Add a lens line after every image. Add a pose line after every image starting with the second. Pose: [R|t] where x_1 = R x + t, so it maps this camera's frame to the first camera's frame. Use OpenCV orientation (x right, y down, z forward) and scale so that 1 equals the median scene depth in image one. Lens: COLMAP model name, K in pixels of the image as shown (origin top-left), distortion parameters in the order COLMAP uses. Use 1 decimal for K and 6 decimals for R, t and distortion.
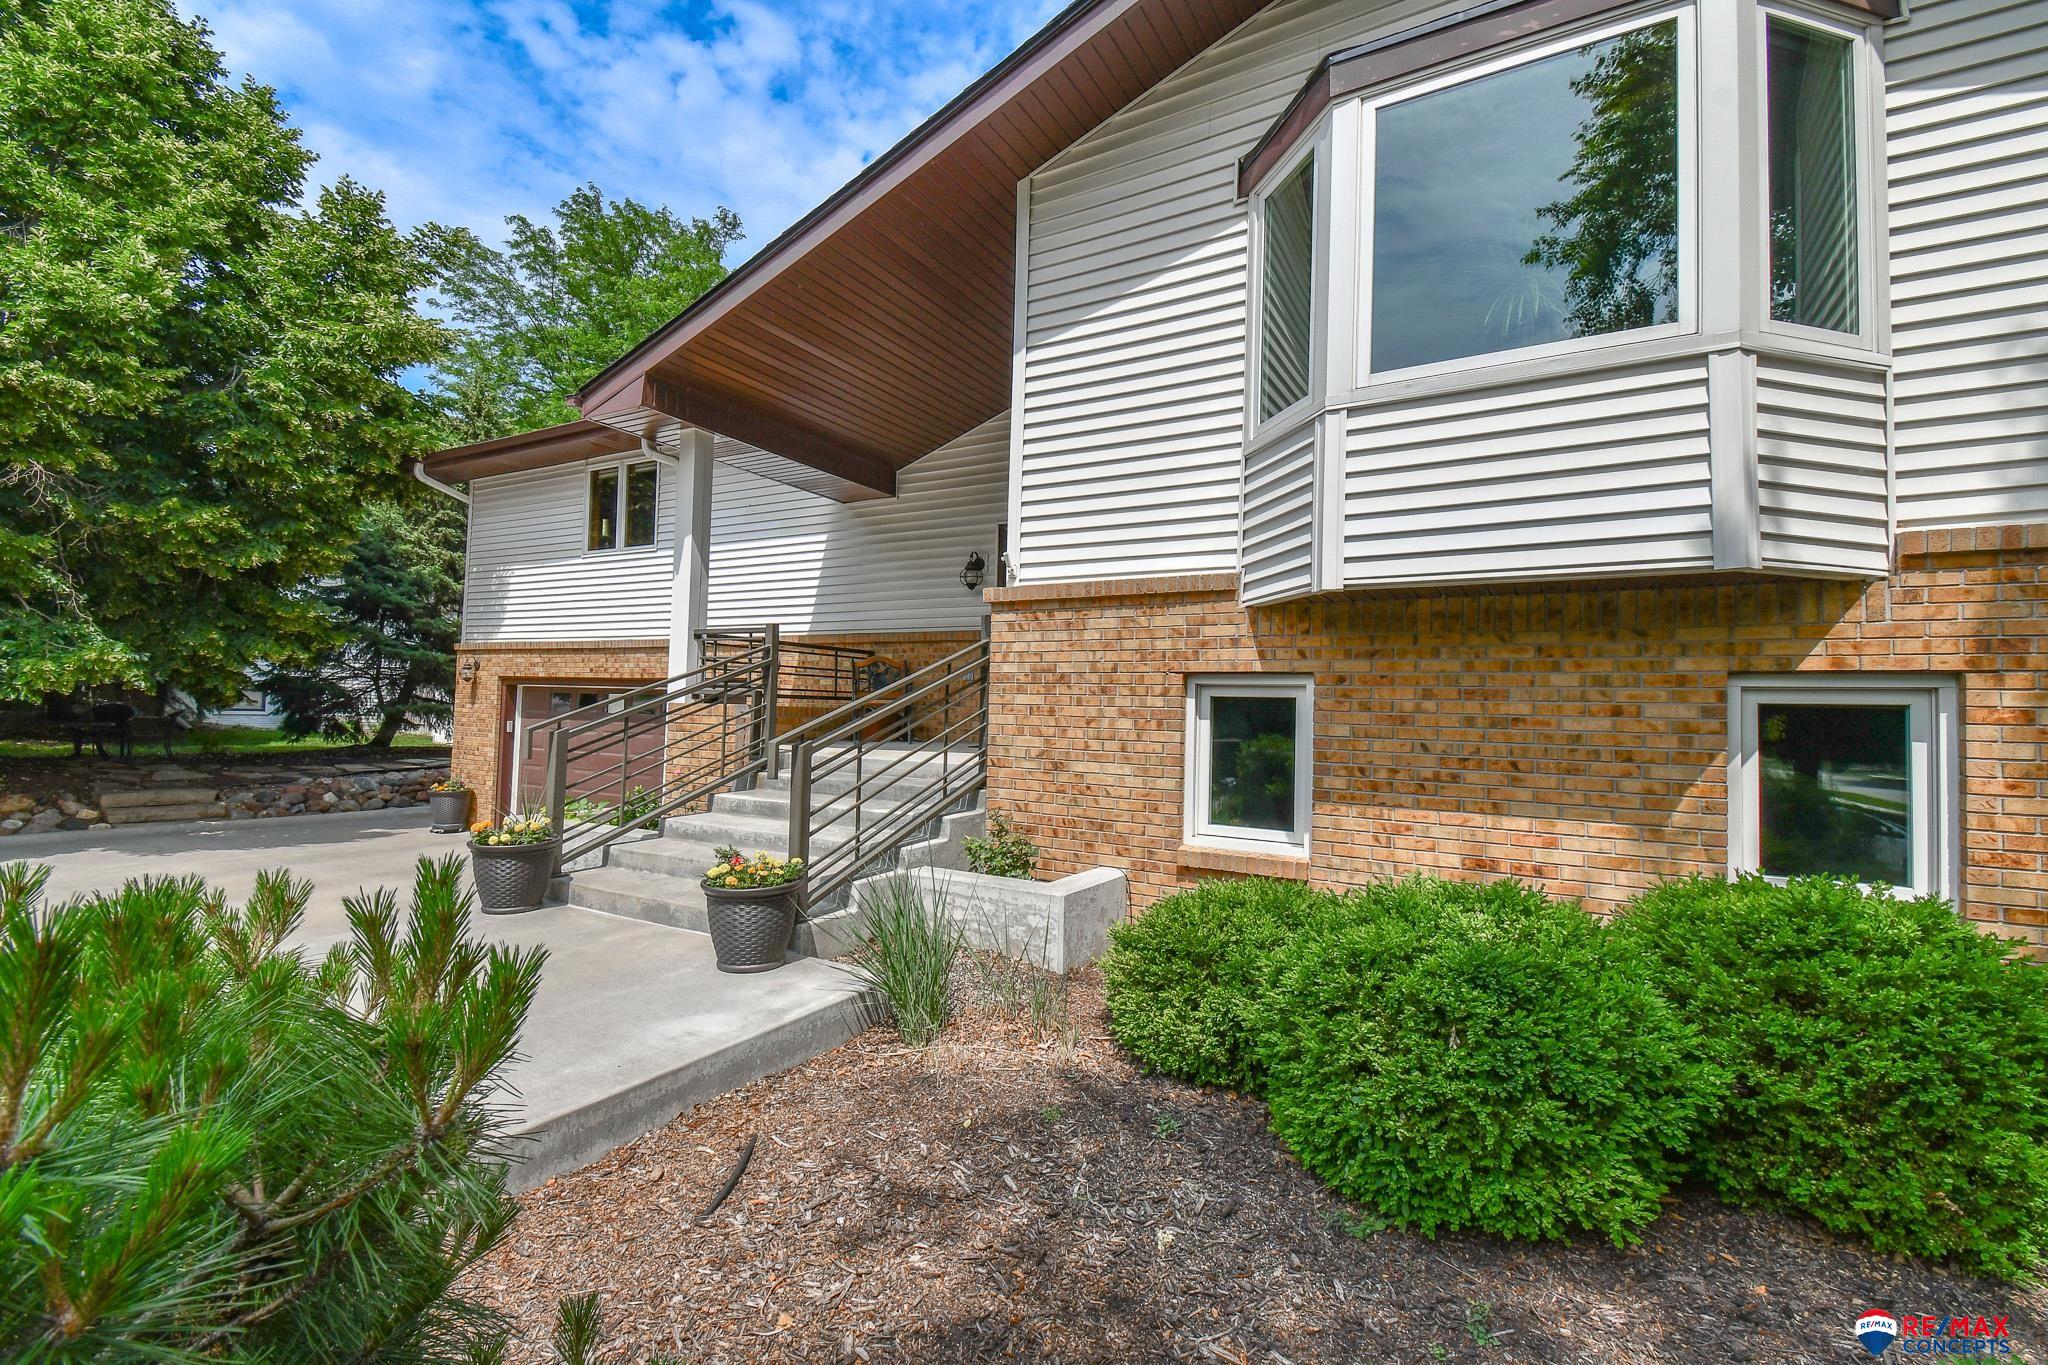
lens RADIAL K [[883.7, 0, 1040.0], [0, 883.7, 683.5], [0, 0, 1]] dist [0.032995, -0.018123]
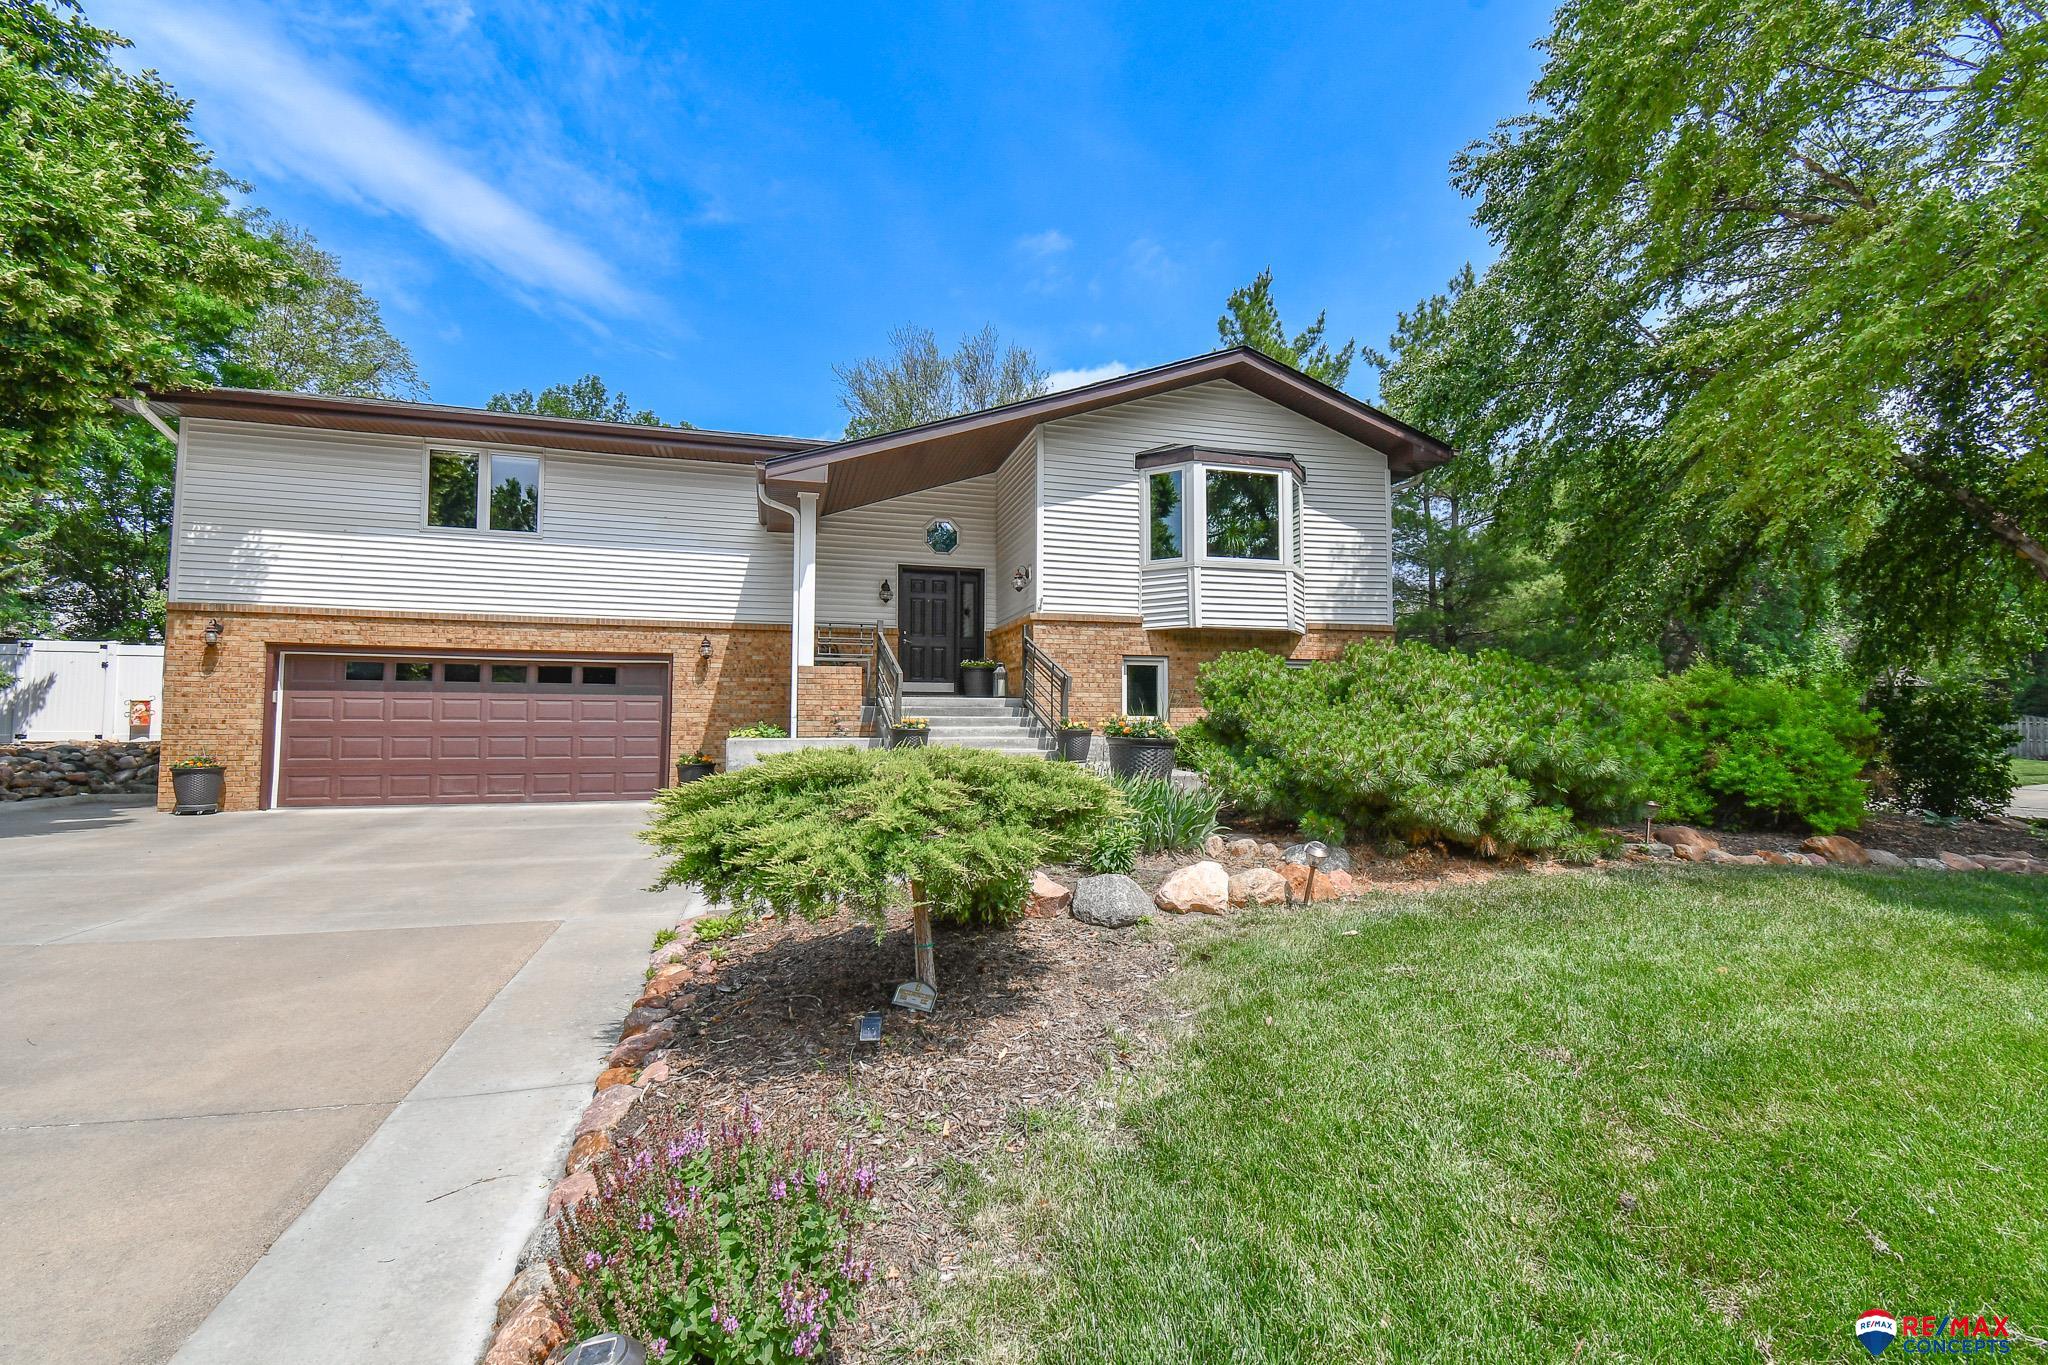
lens RADIAL K [[883.7, 0, 1029.5], [0, 883.7, 686.6], [0, 0, 1]] dist [0.032995, -0.018123]
pose [[0.700482, 0.011309, 0.713580, -1.004039], [-0.007482, 0.999936, -0.008503, 0.056202], [-0.713630, 0.000617, 0.700522, -0.310084]]
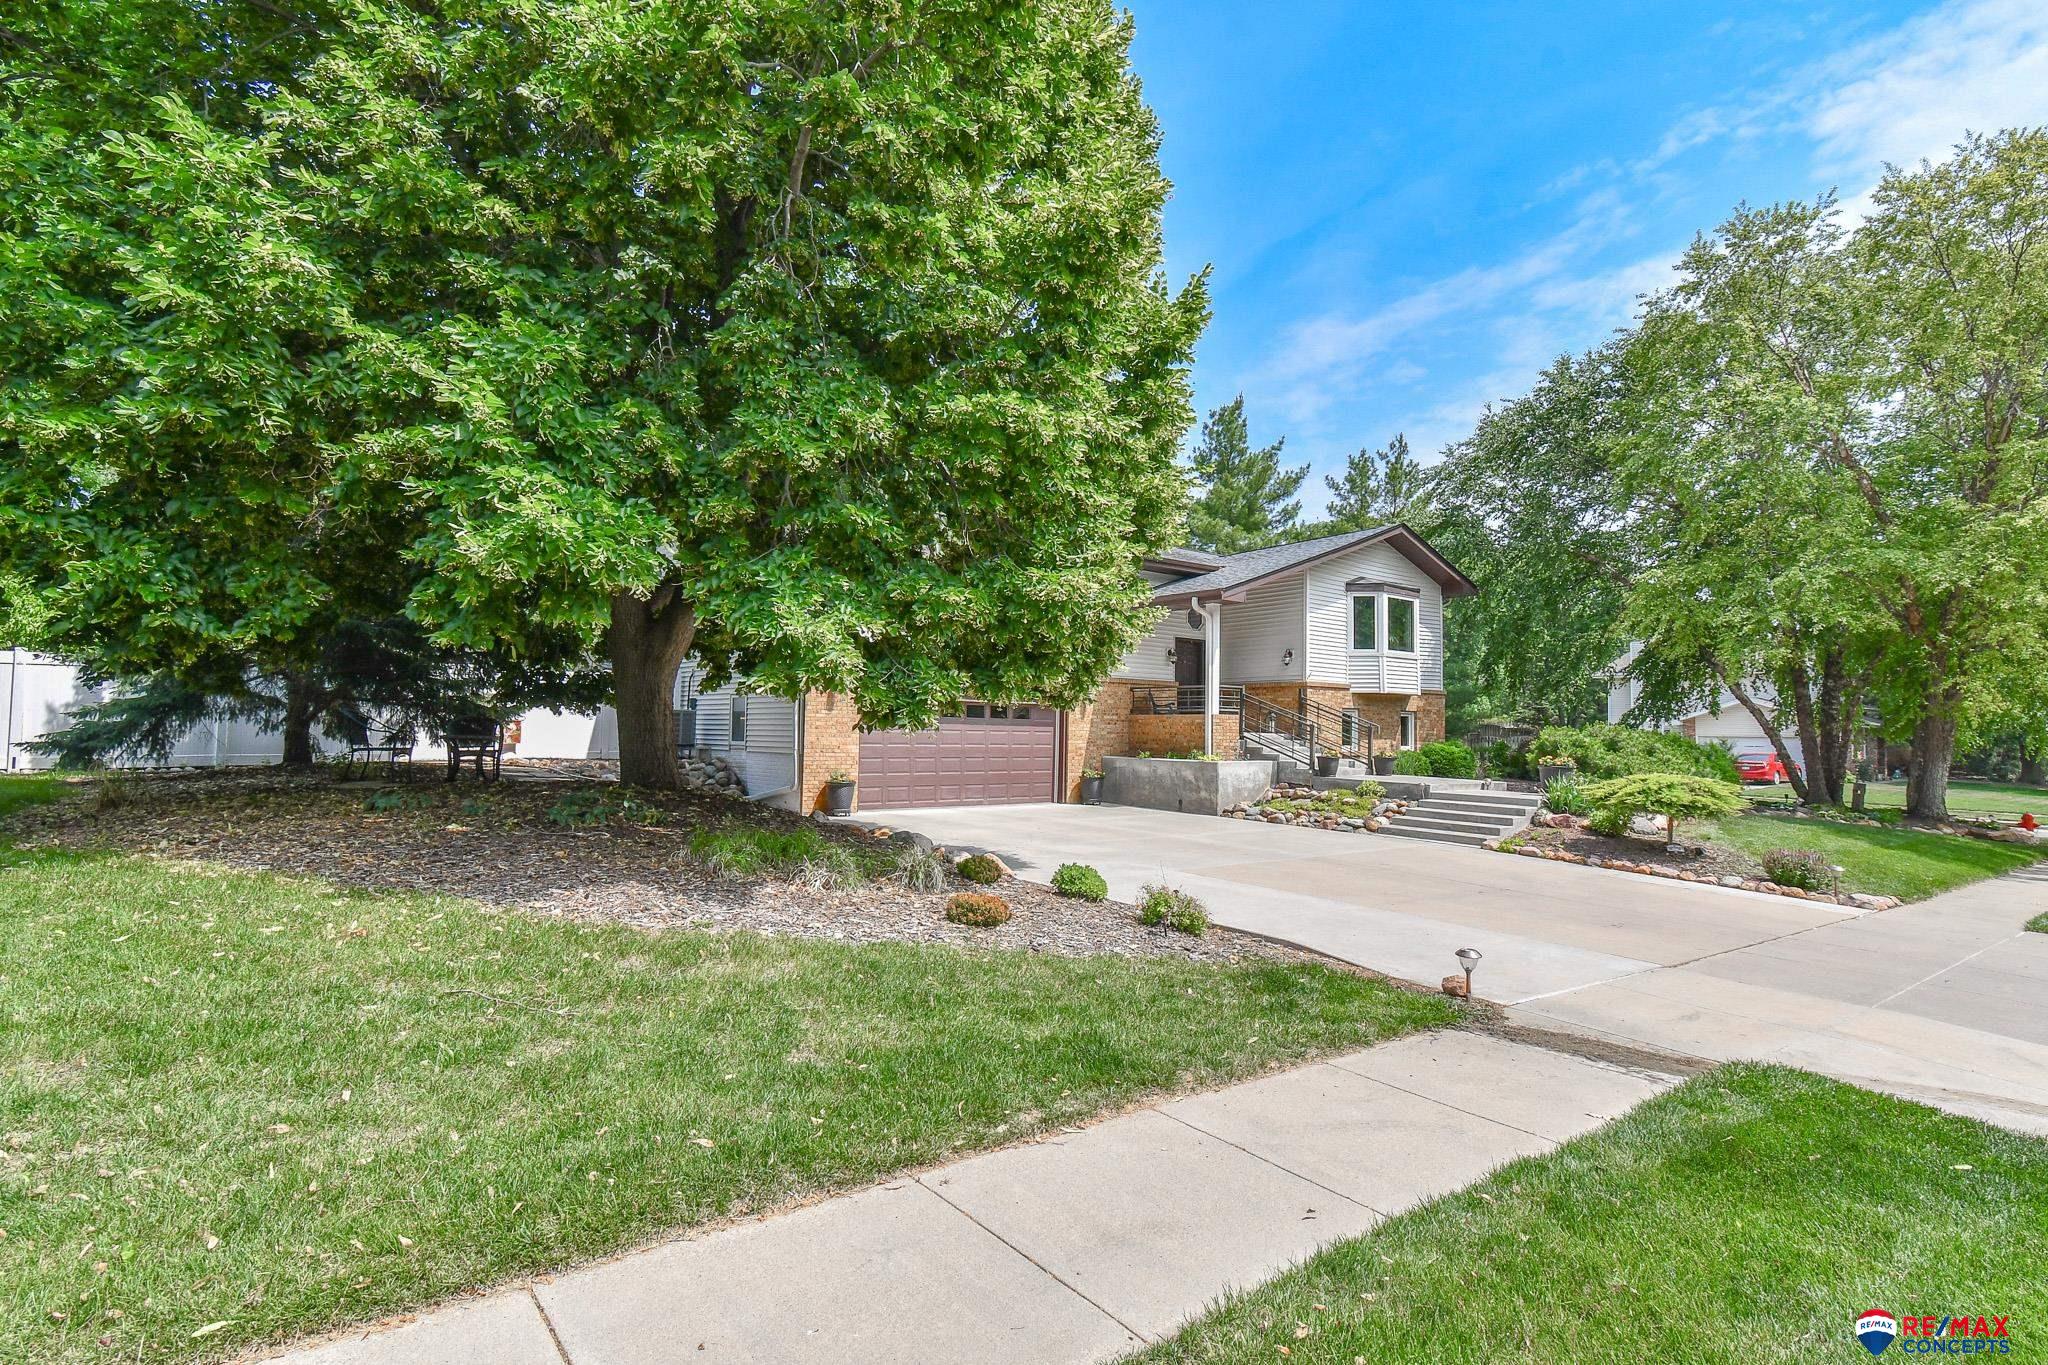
lens RADIAL K [[997.2, 0, 1021.1], [0, 997.2, 690.3], [0, 0, 1]] dist [0.022058, -0.000829]
pose [[0.363648, 0.021252, 0.931294, -2.561840], [-0.034883, 0.999349, -0.009184, 0.000469], [-0.930883, -0.029147, 0.364153, 0.396939]]
